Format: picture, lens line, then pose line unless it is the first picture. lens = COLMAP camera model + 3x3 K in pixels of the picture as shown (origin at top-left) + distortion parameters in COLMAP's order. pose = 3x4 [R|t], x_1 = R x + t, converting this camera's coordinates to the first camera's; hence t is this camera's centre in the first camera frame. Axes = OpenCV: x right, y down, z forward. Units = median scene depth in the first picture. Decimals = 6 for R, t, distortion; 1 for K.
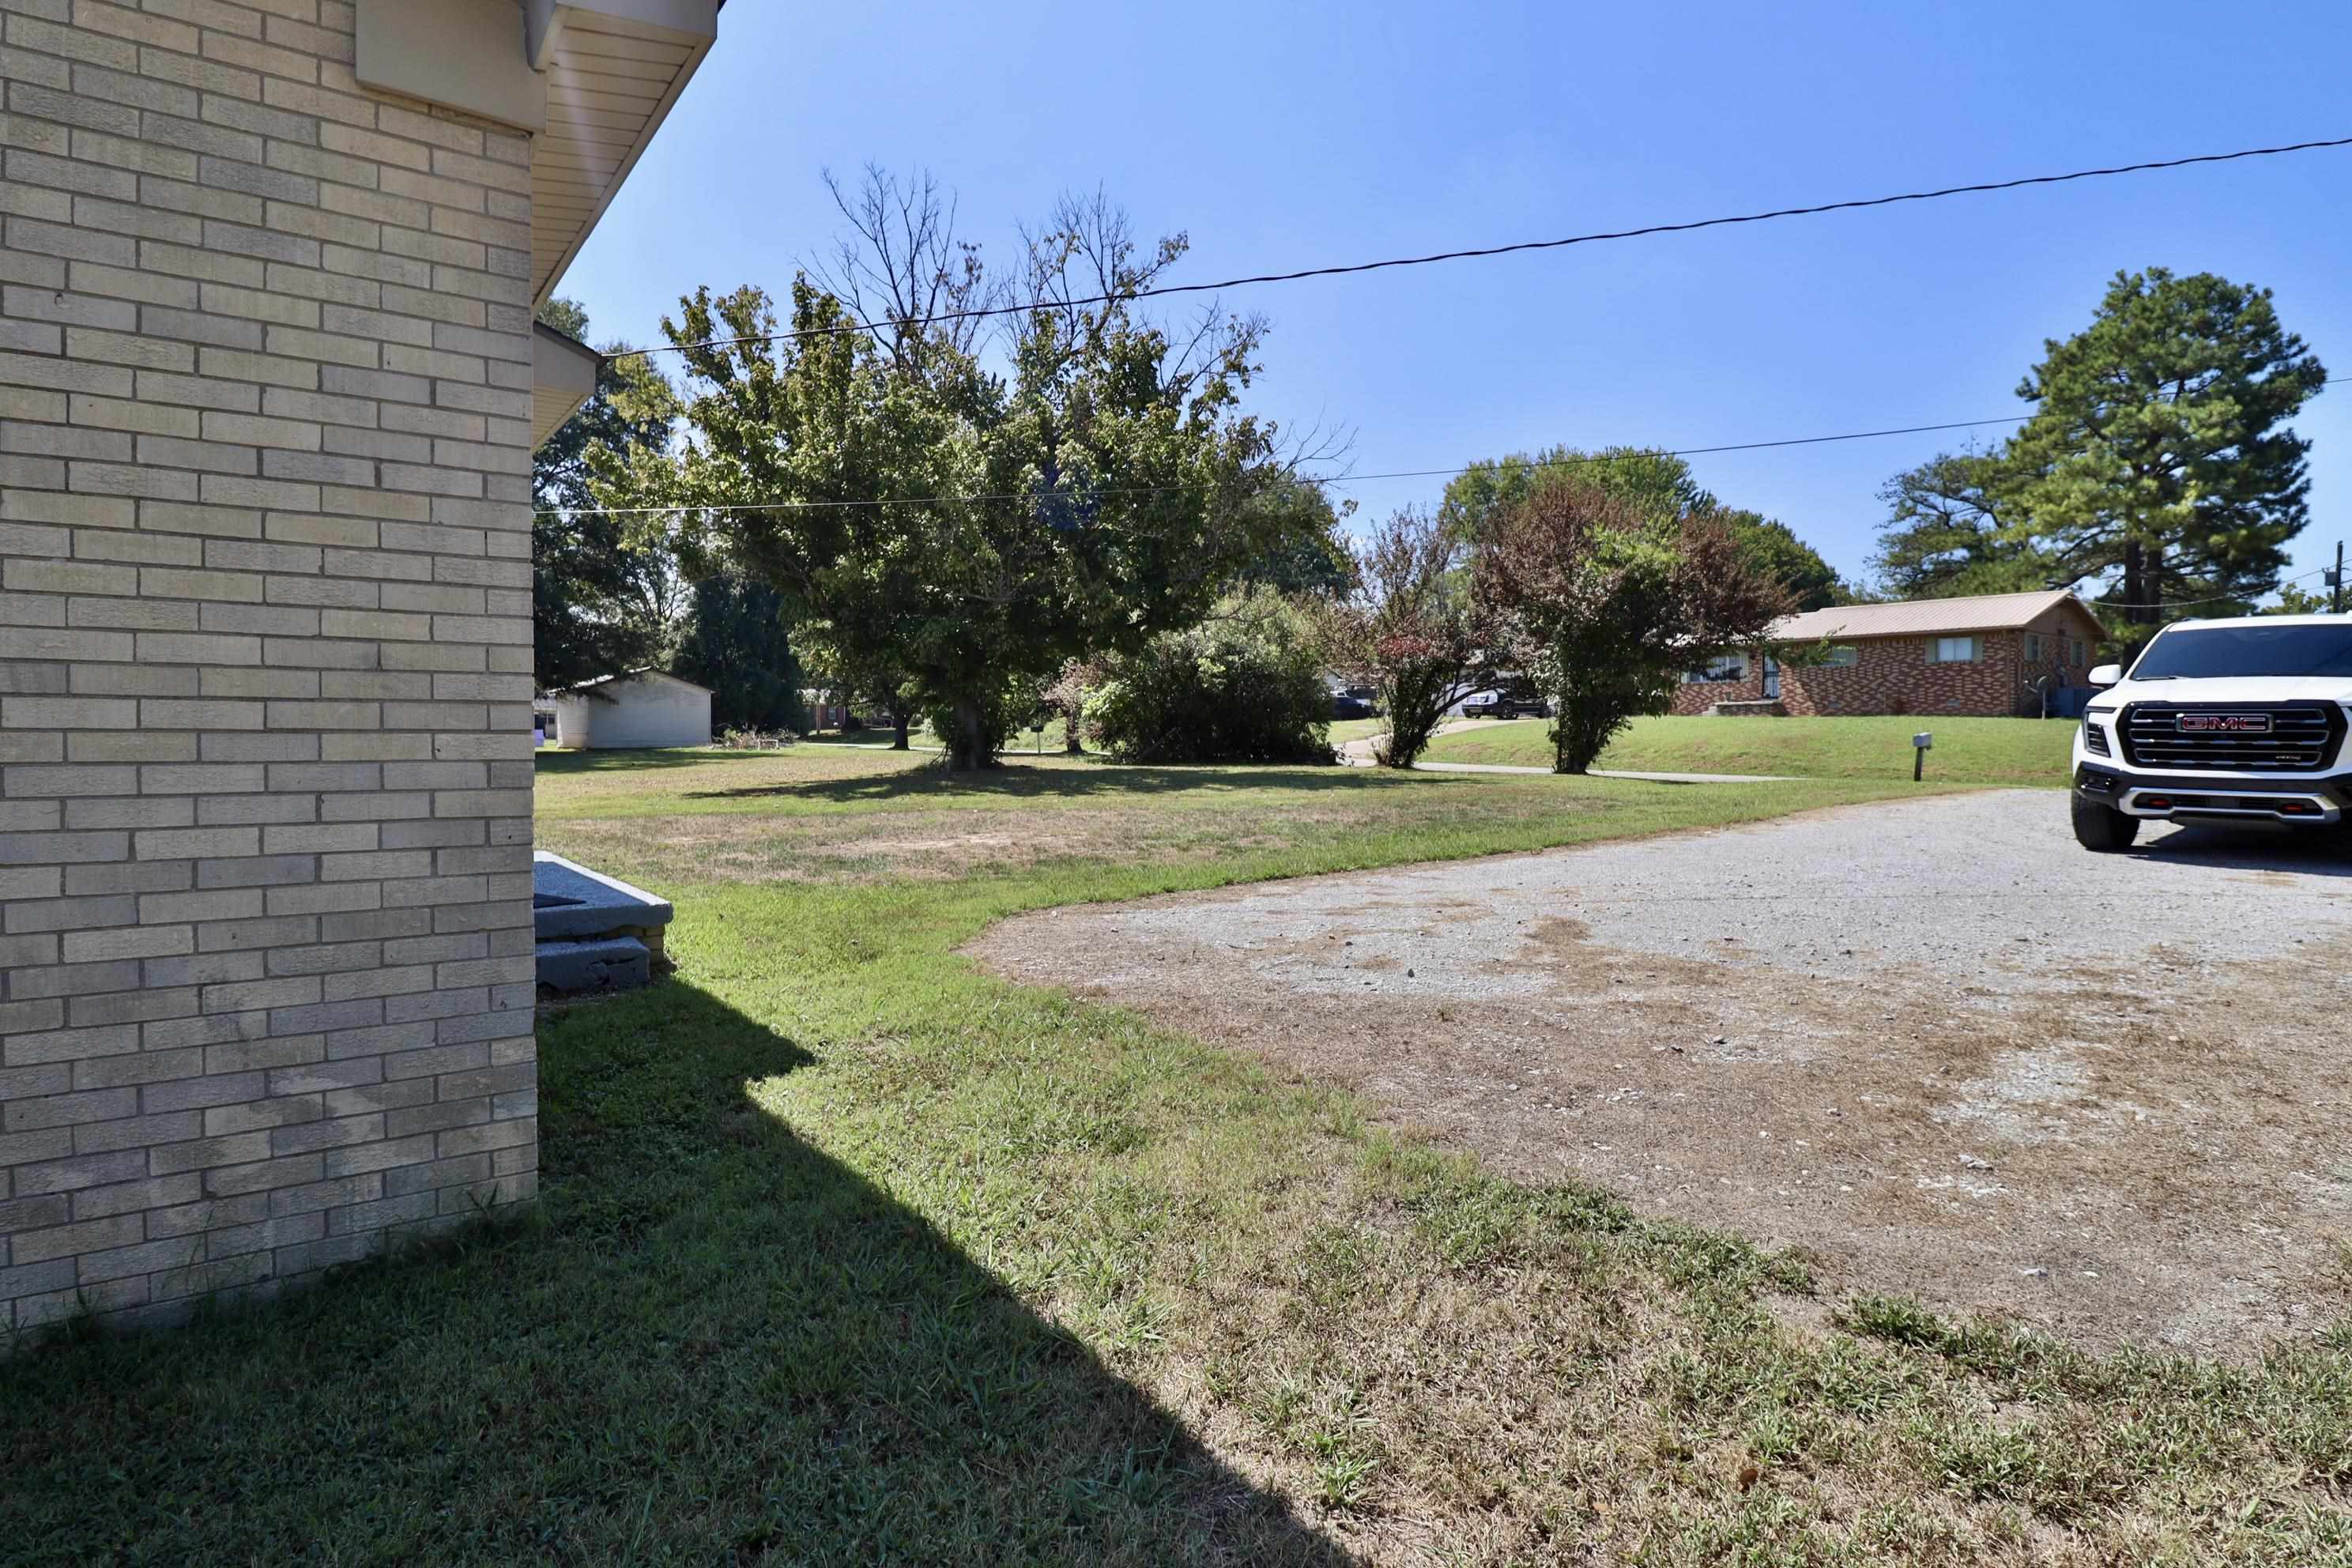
lens RADIAL K [[1224.8, 0, 1176.3], [0, 1224.8, 781.2], [0, 0, 1]] dist [0.000127, -0.014095]
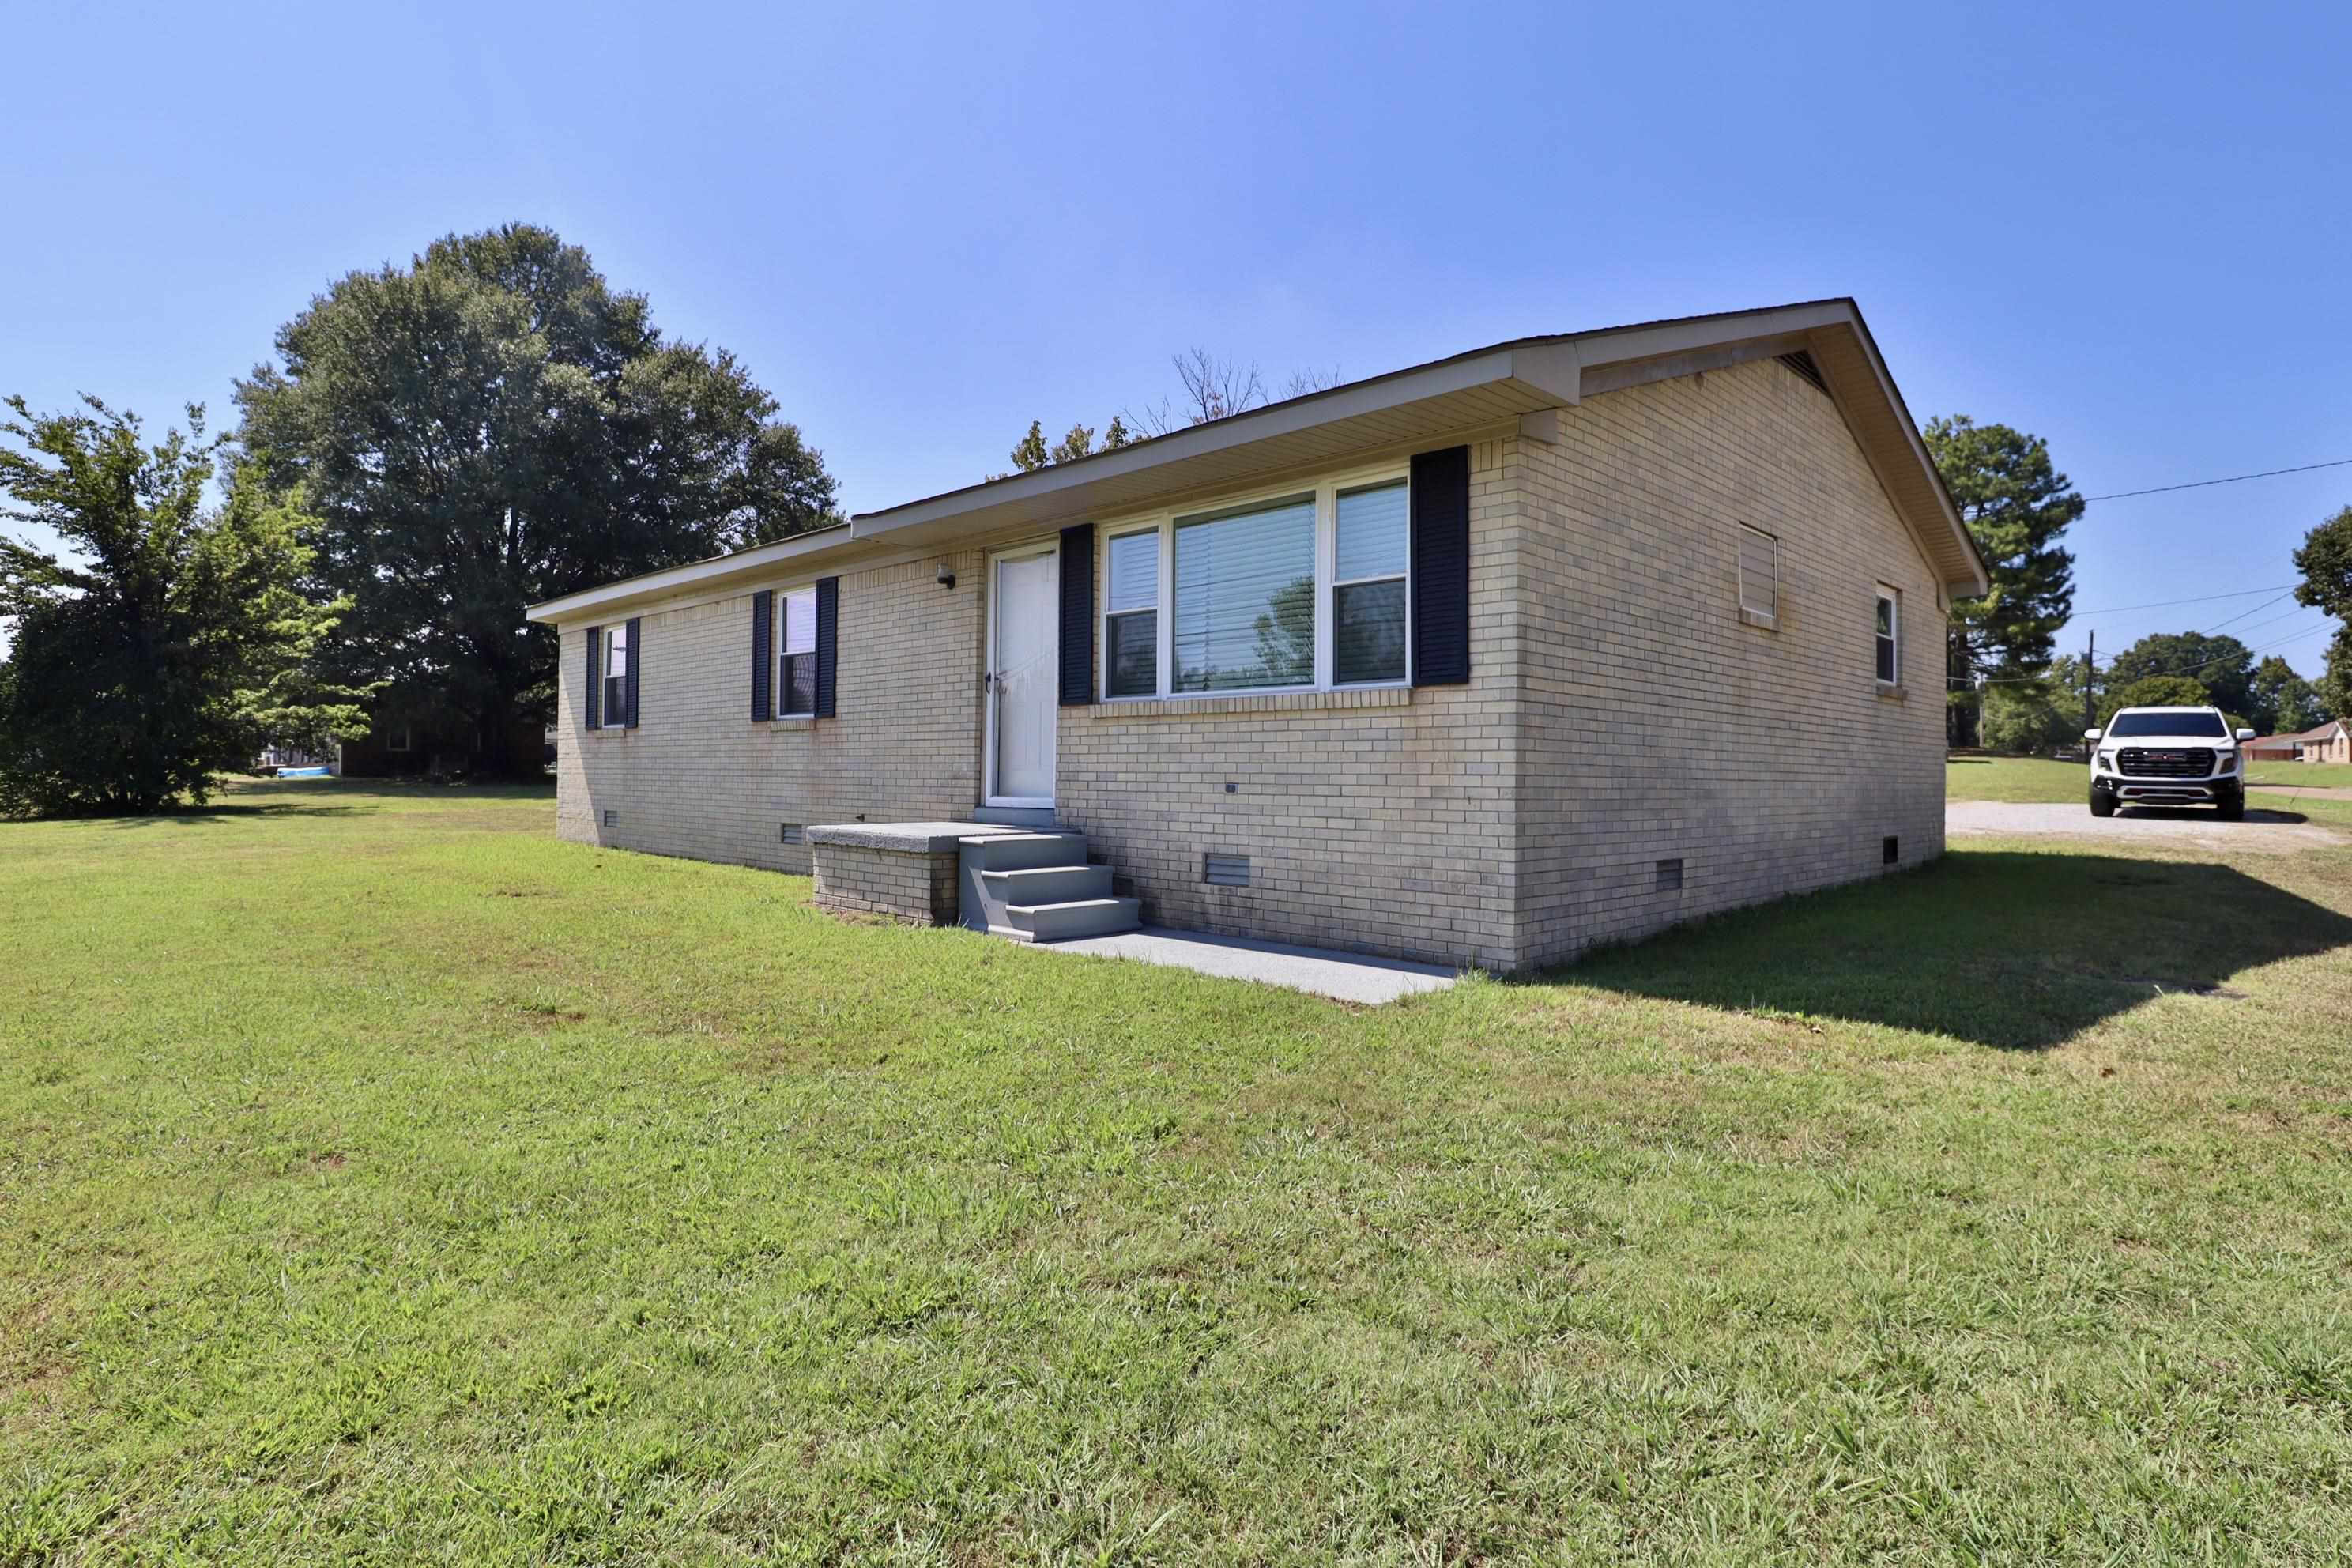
lens RADIAL K [[1224.8, 0, 1177.0], [0, 1224.8, 774.1], [0, 0, 1]] dist [0.000127, -0.014095]
pose [[0.989705, 0.013412, 0.142491, -0.214092], [-0.008219, 0.999282, -0.036973, 0.013909], [-0.142885, 0.035421, 0.989105, -0.164197]]
